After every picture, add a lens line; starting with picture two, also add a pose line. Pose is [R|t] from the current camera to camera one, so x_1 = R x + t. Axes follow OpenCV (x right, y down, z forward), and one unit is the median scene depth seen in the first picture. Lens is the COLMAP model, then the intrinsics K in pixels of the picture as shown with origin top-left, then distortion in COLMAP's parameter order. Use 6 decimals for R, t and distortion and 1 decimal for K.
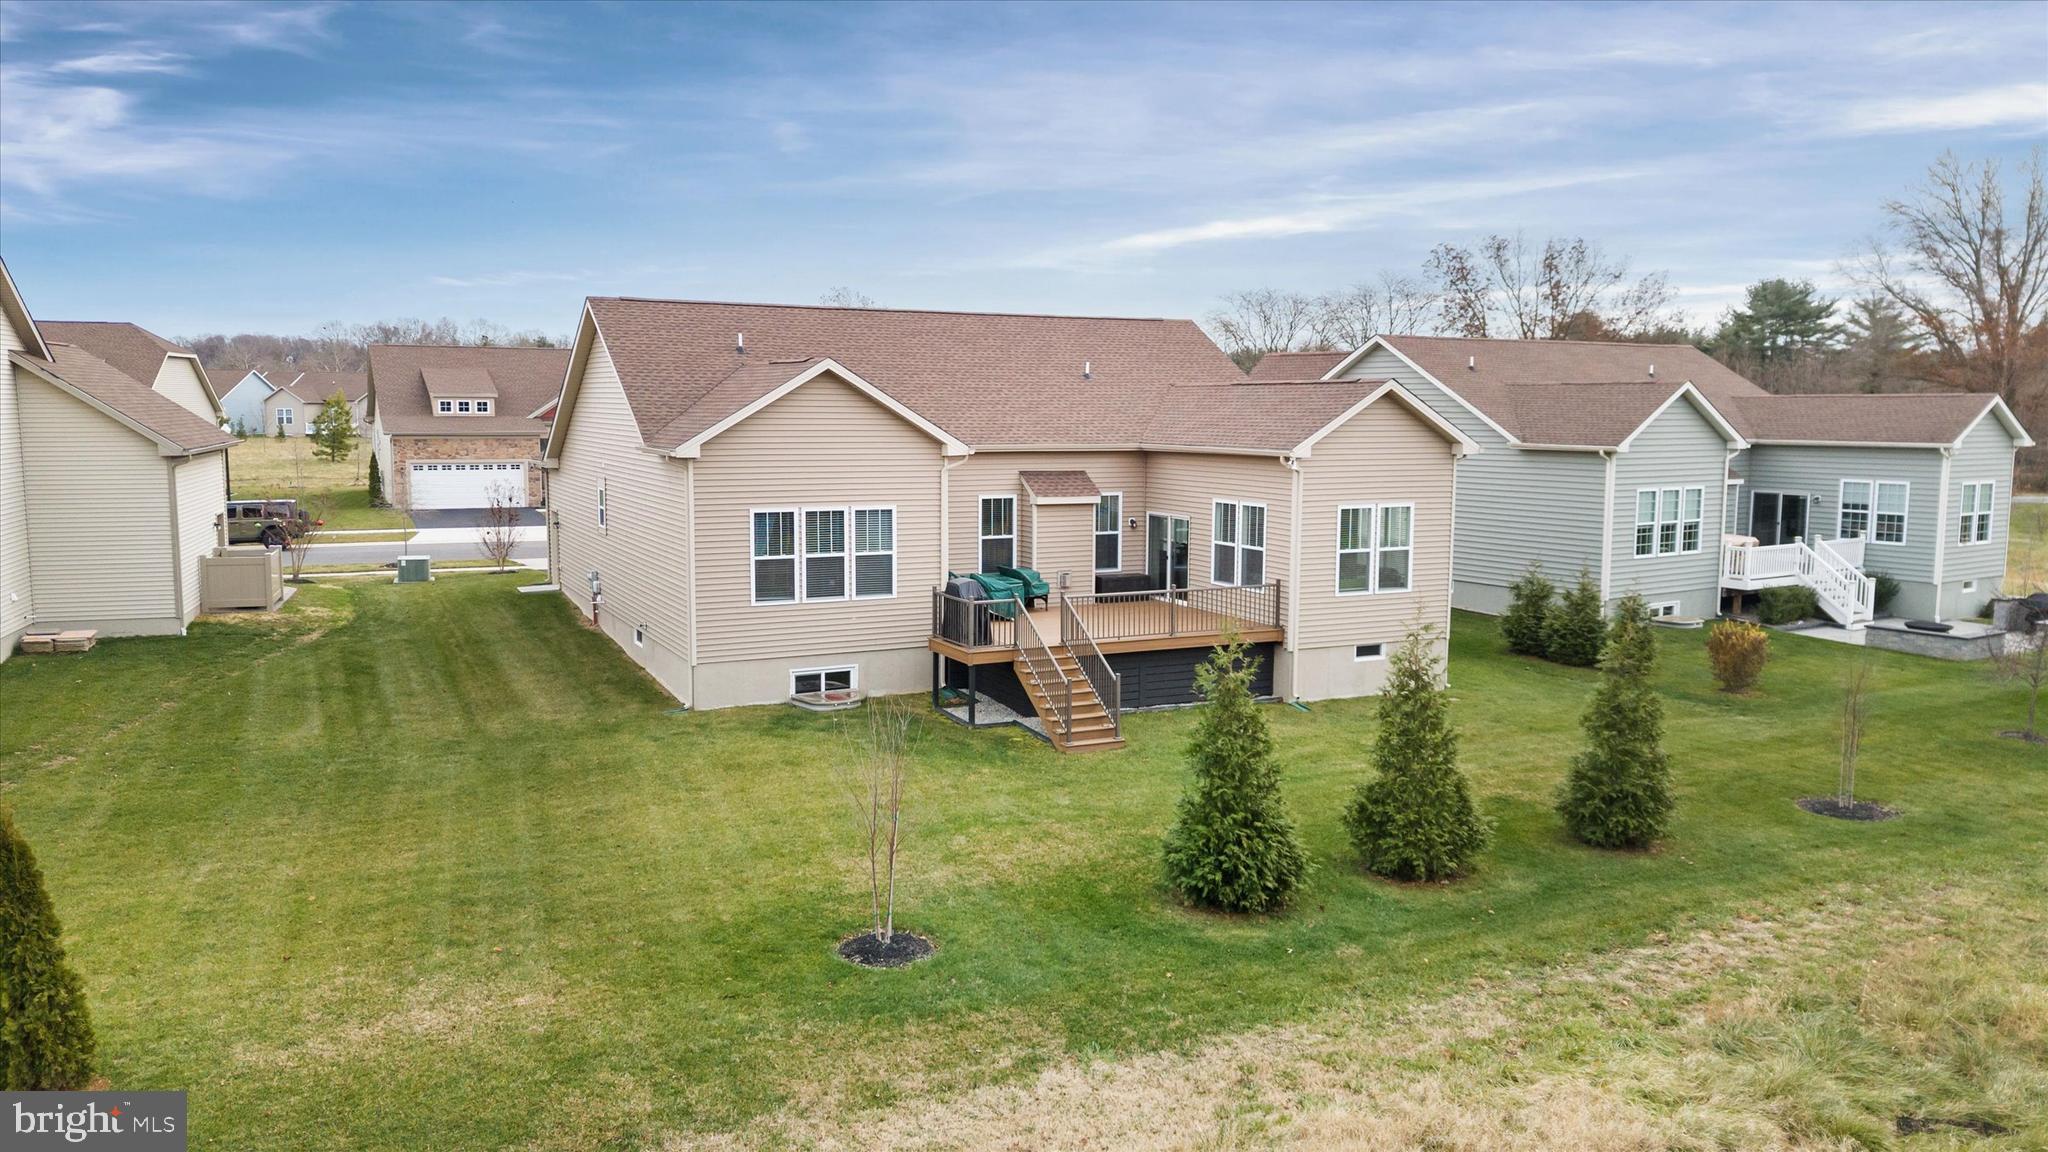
lens RADIAL K [[1475.2, 0, 1024.0], [0, 1475.2, 576.0], [0, 0, 1]] dist [0.068505, -0.041475]
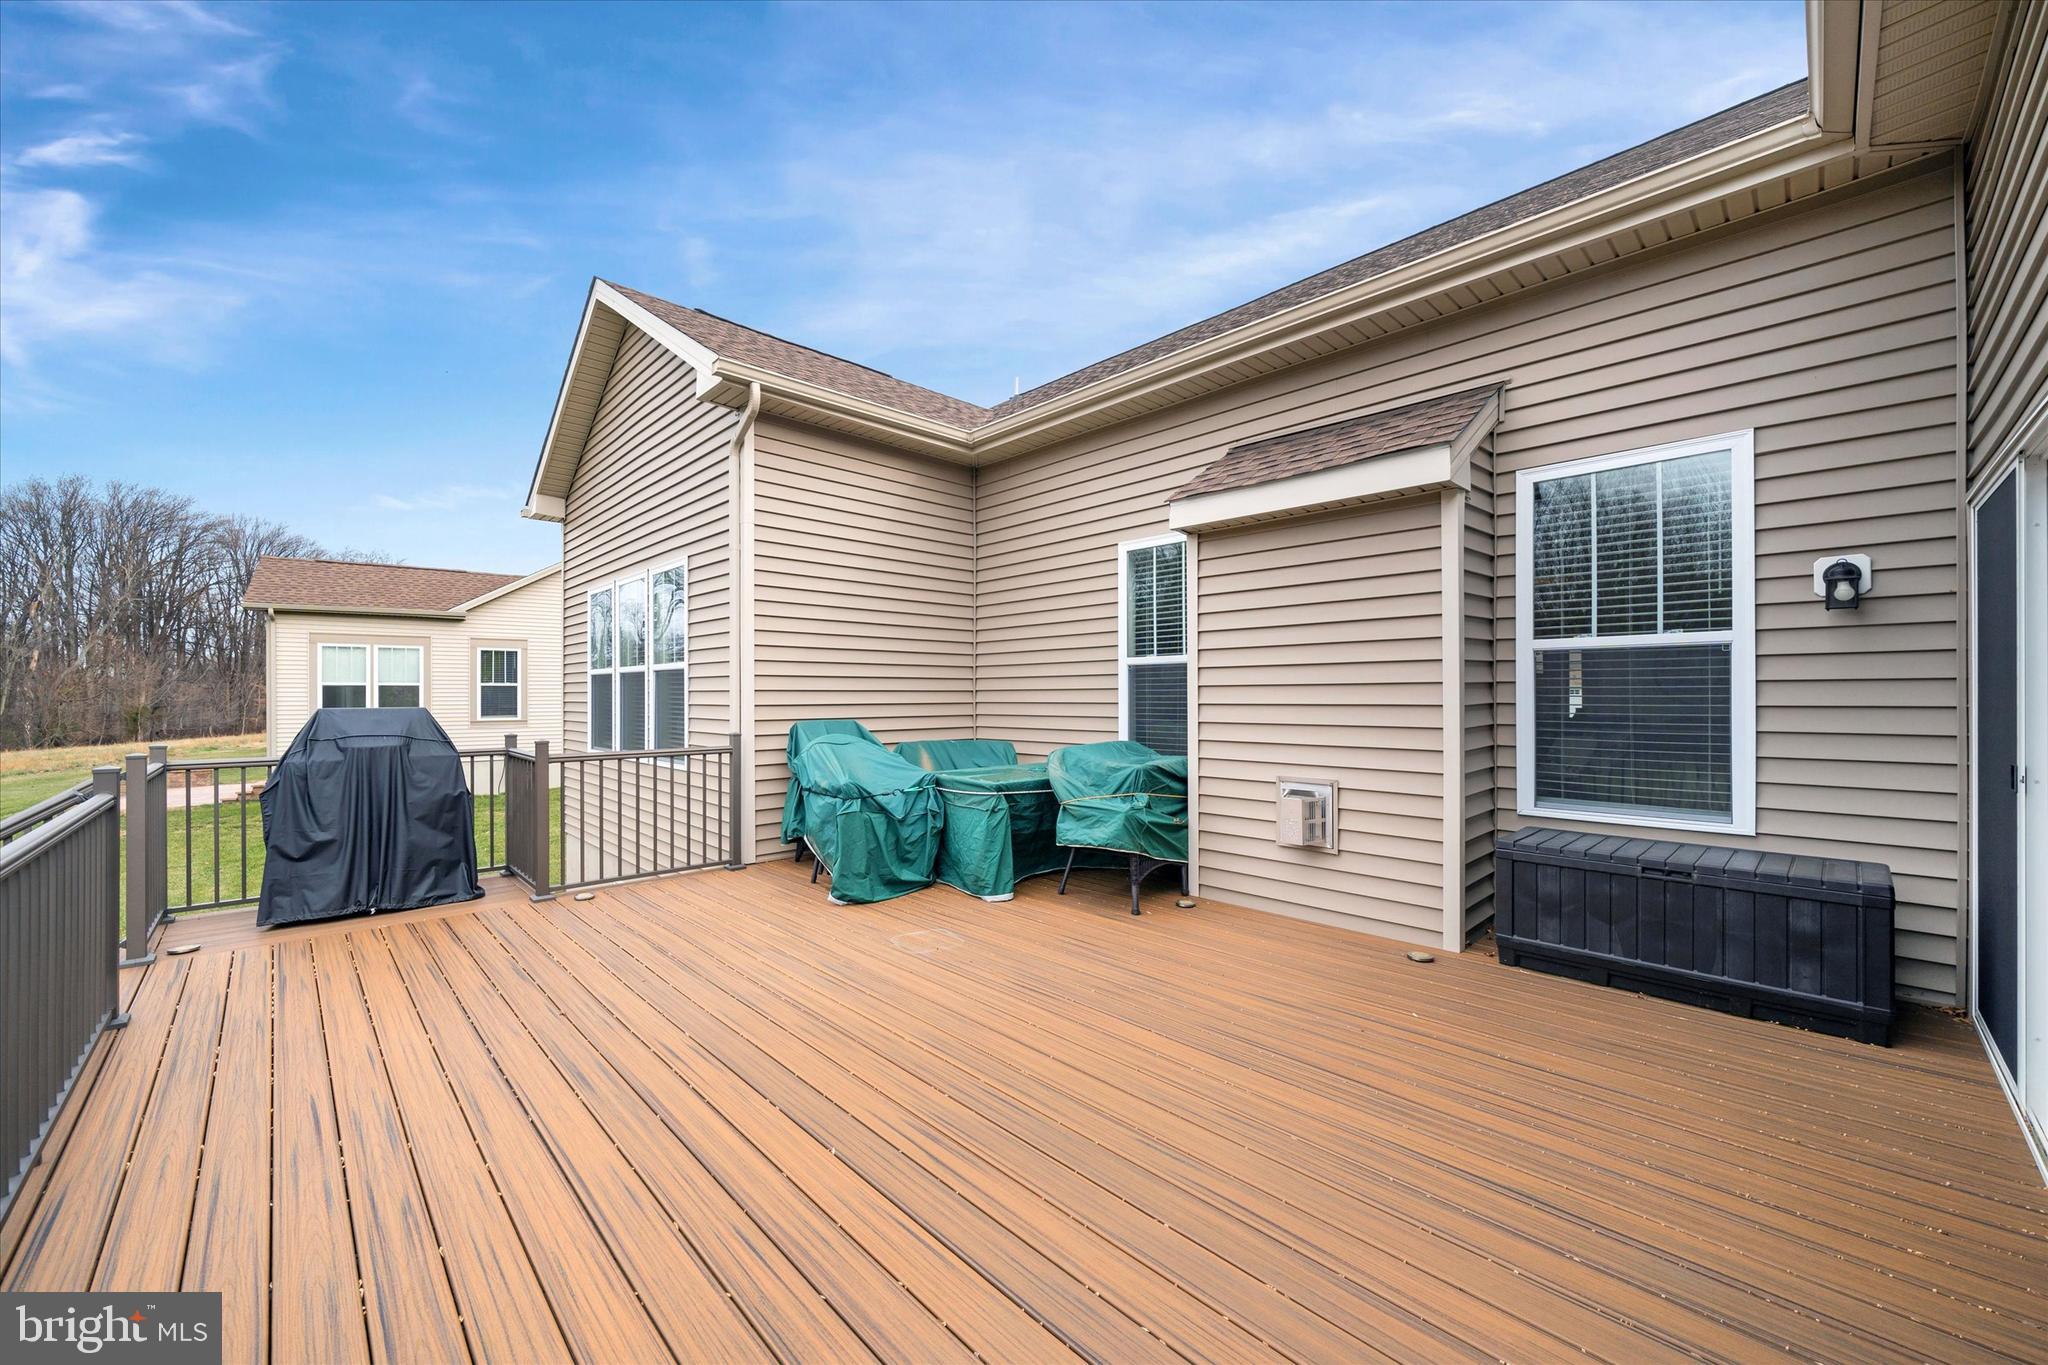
lens RADIAL K [[781.9, 0, 1024.0], [0, 781.9, 682.5], [0, 0, 1]] dist [-0.002107, -0.000067]
pose [[0.300553, -0.023729, -0.953470, 0.176943], [-0.106807, 0.992565, -0.058369, -0.009277], [0.947766, 0.119381, 0.295784, 1.139015]]
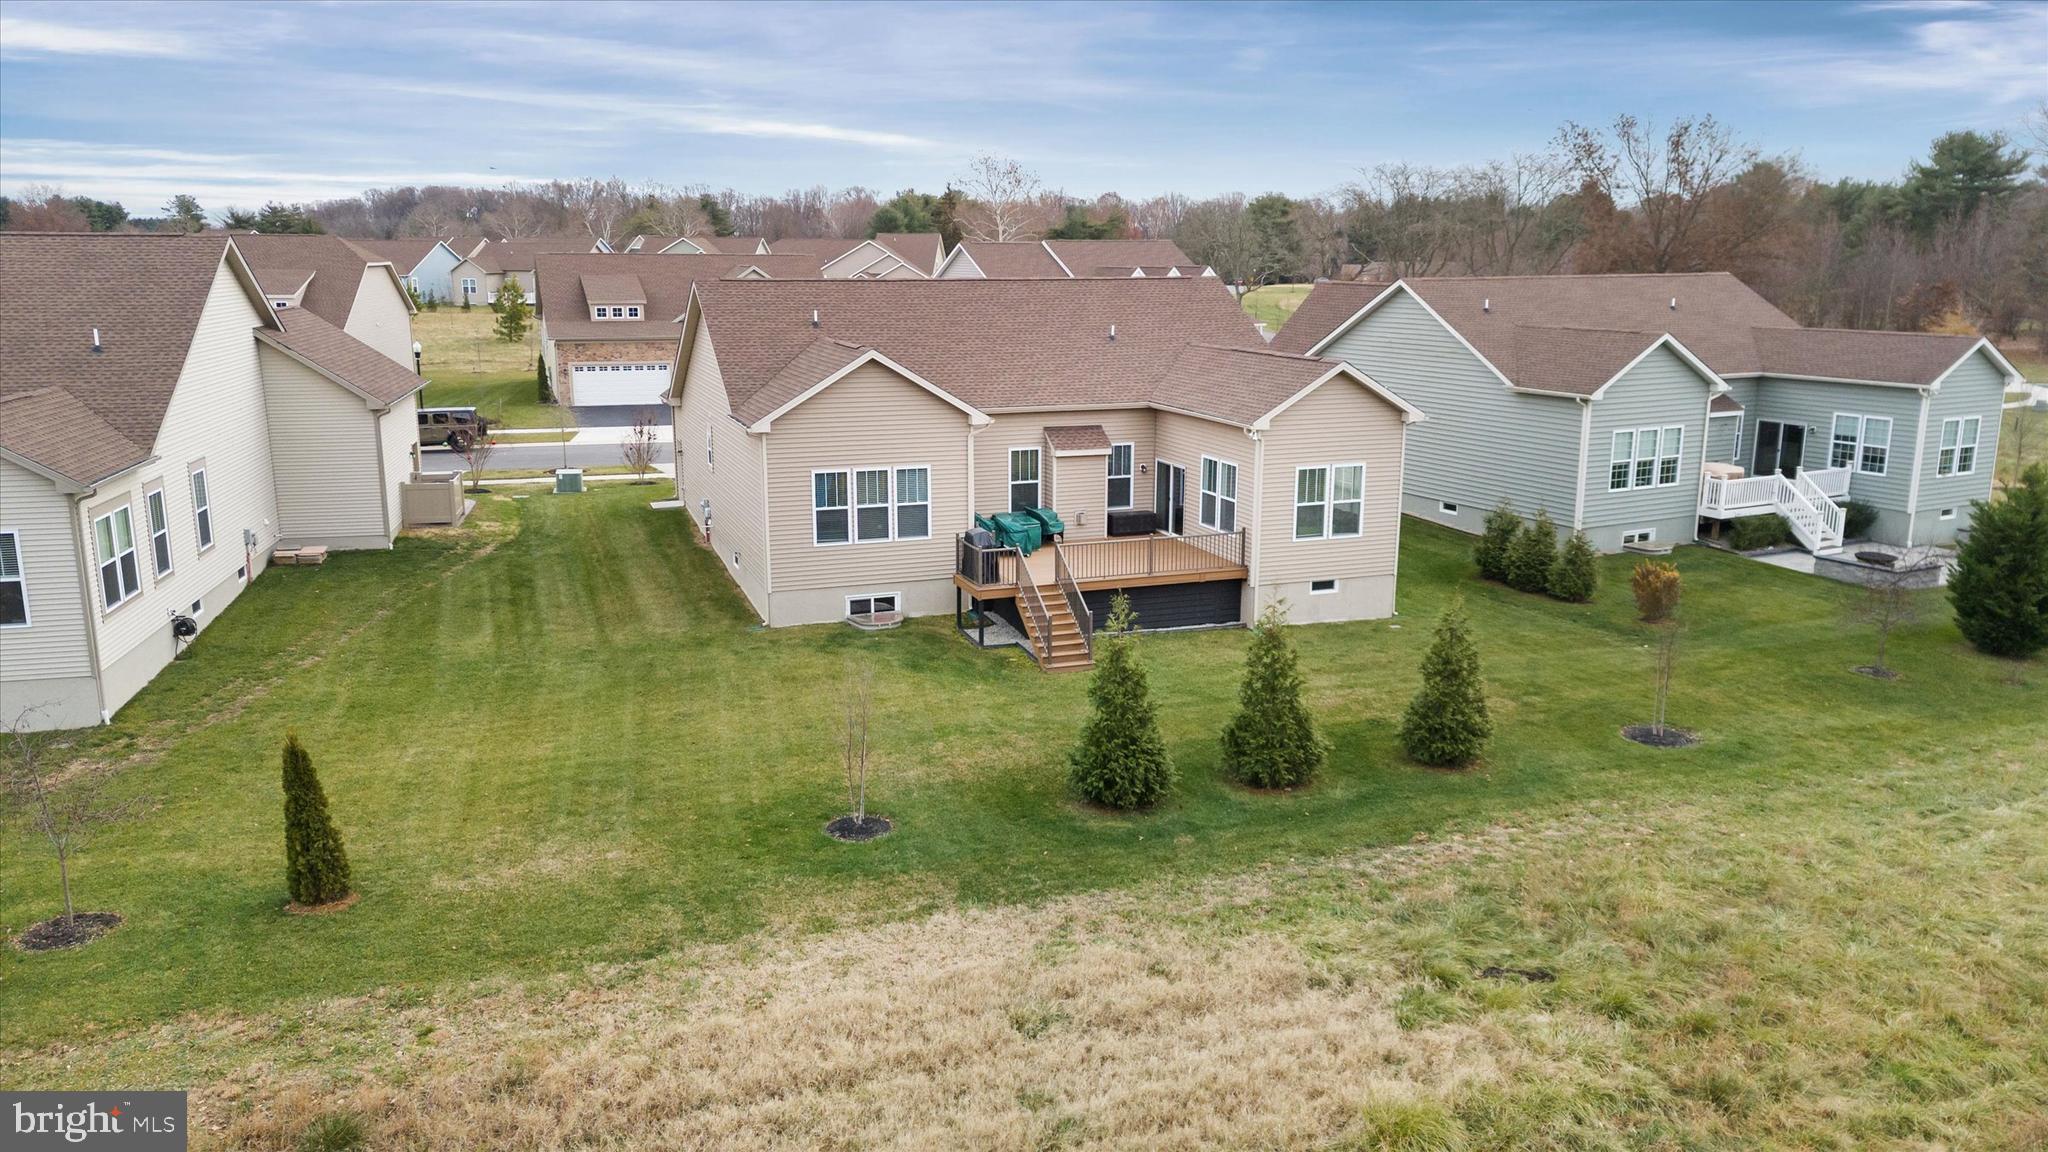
lens RADIAL K [[1464.0, 0, 1024.0], [0, 1464.0, 576.0], [0, 0, 1]] dist [0.108500, -0.137722]
pose [[0.994219, 0.019452, -0.105595, 0.136005], [-0.008578, 0.994699, 0.102473, -0.090256], [0.107029, -0.100975, 0.989115, -0.241985]]
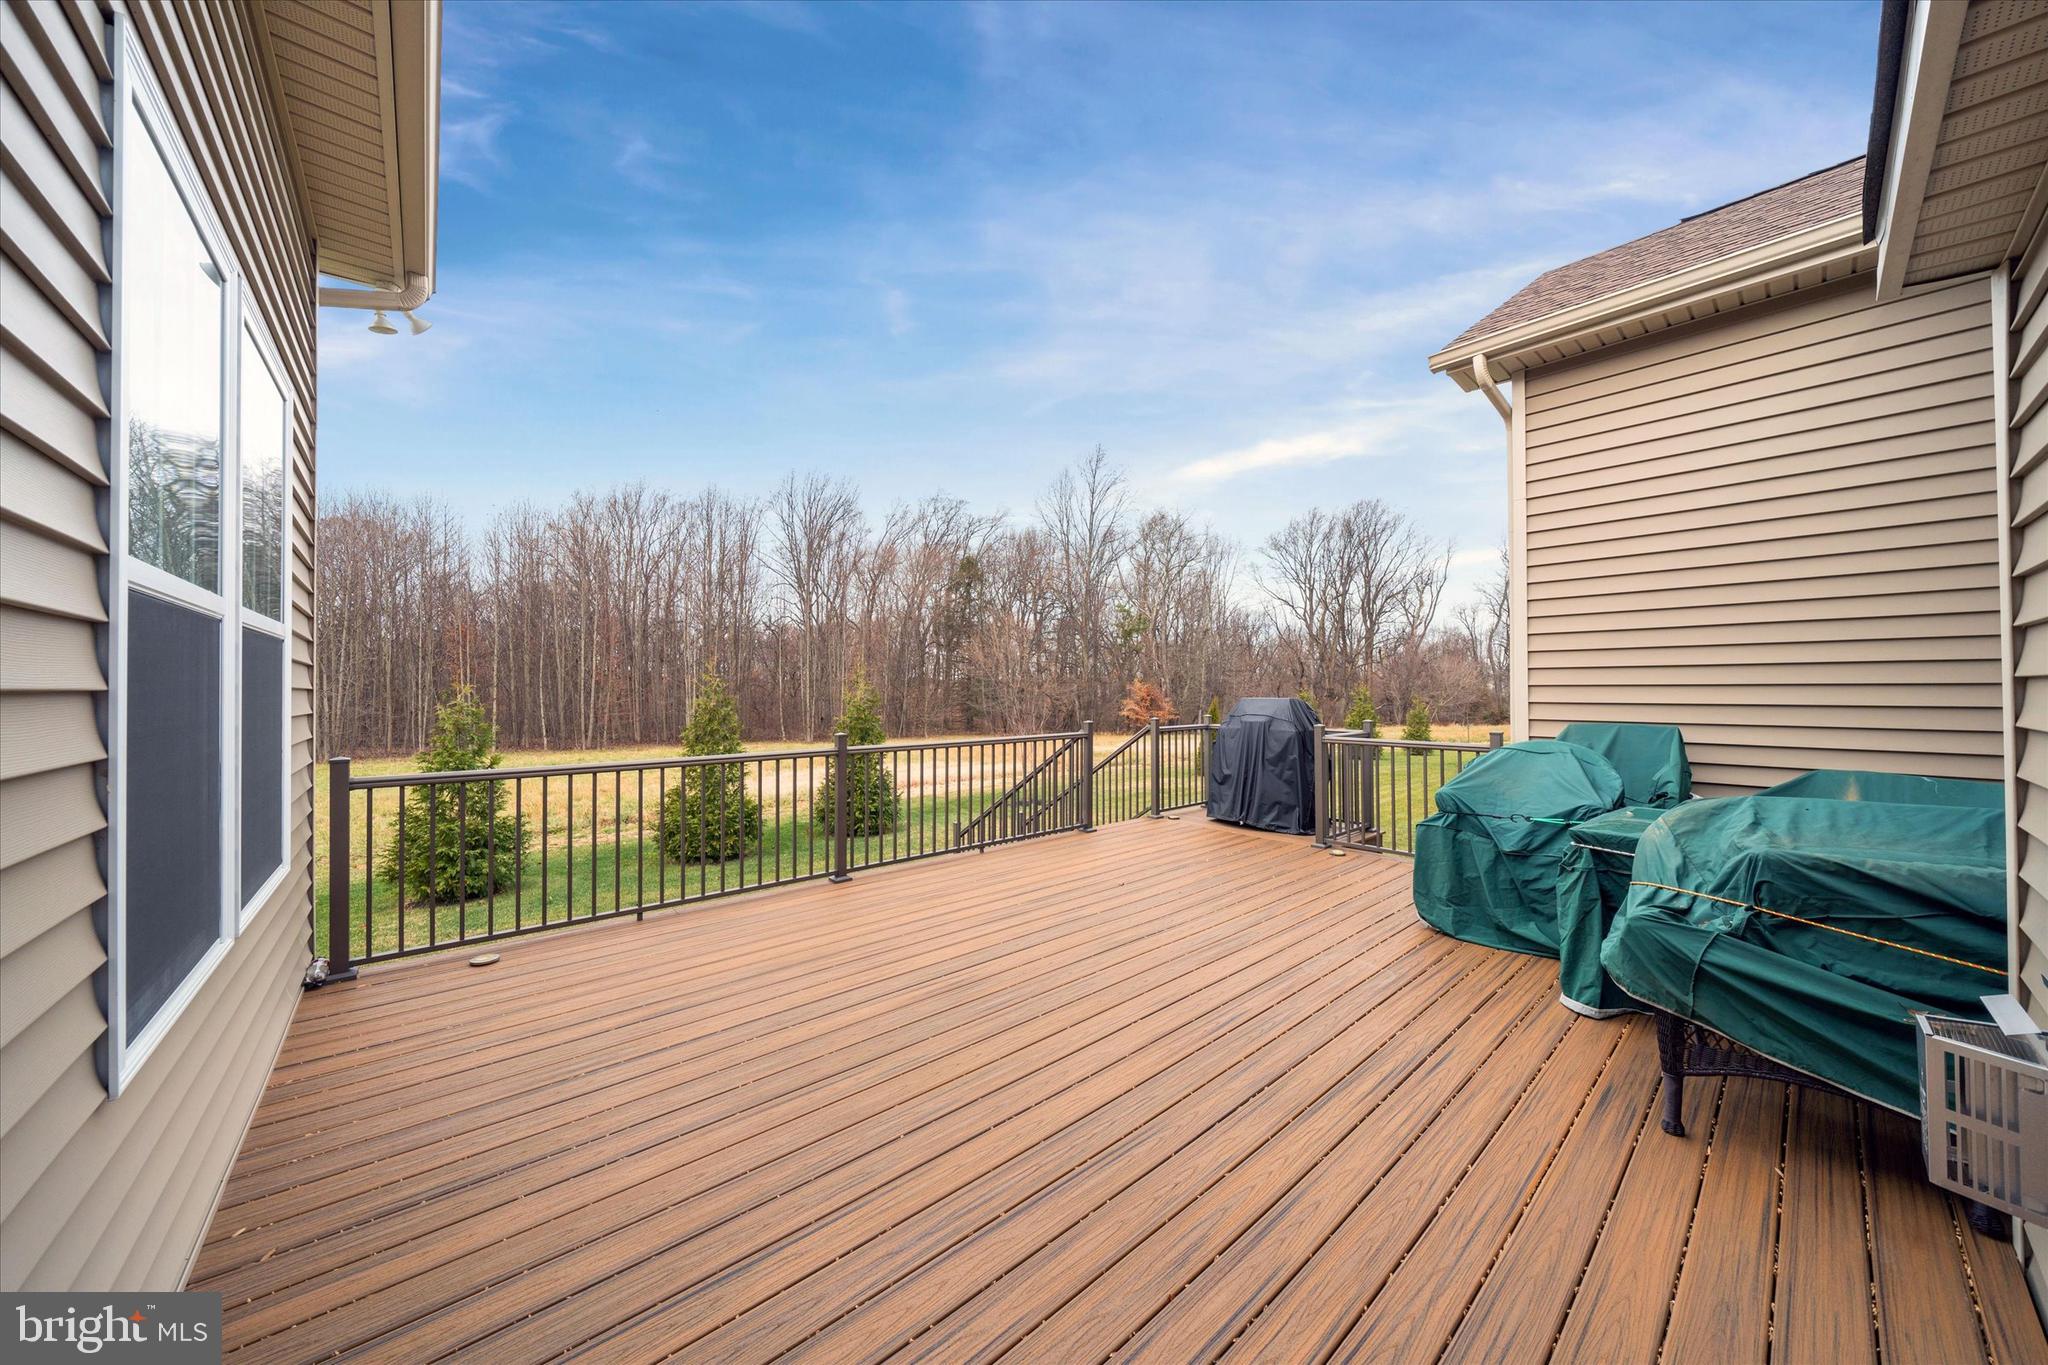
lens RADIAL K [[684.7, 0, 1024.0], [0, 684.7, 682.5], [0, 0, 1]] dist [0.007534, -0.000090]
pose [[-0.970317, -0.002511, -0.241824, 0.108893], [-0.027550, 0.994584, 0.100215, -0.027517], [0.240263, 0.103903, -0.965131, 1.271932]]
